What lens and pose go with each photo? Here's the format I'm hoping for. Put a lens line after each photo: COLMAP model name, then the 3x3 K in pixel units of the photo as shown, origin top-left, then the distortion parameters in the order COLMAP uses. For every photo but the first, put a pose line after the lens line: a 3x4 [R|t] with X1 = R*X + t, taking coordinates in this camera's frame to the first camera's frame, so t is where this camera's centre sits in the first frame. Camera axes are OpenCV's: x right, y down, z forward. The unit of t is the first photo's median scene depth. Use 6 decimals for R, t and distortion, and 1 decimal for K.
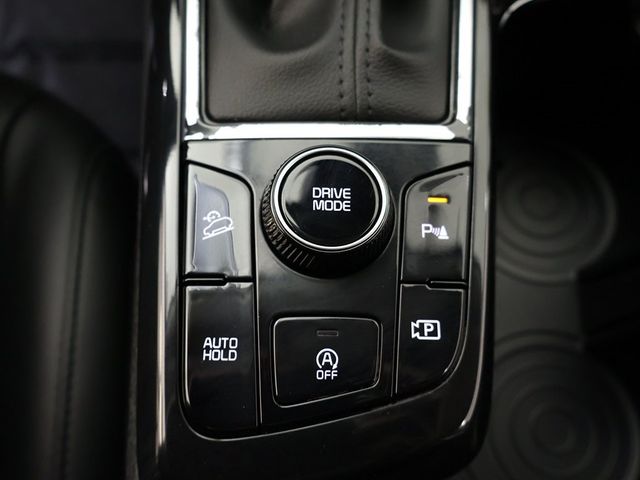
lens RADIAL K [[613.2, 0, 318.3], [0, 613.2, 239.5], [0, 0, 1]] dist [-0.003870, 0.000000]
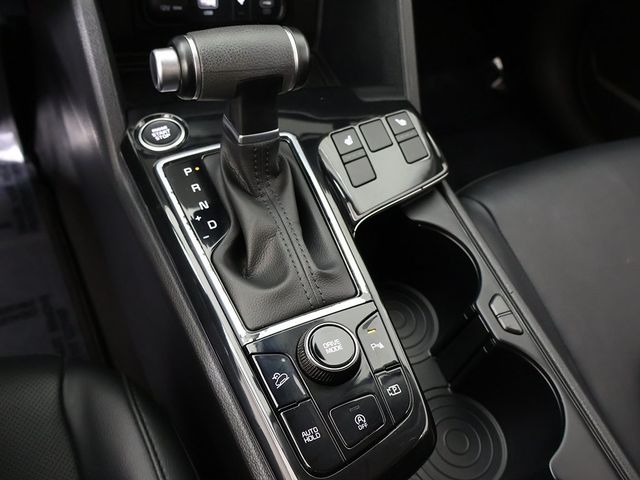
lens RADIAL K [[613.2, 0, 320.4], [0, 613.2, 239.1], [0, 0, 1]] dist [-0.003870, 0.000000]
pose [[0.897142, -0.267904, 0.351233, -0.597575], [0.352828, 0.912994, -0.204827, 0.013687], [-0.265799, 0.307684, 0.913609, -0.935160]]
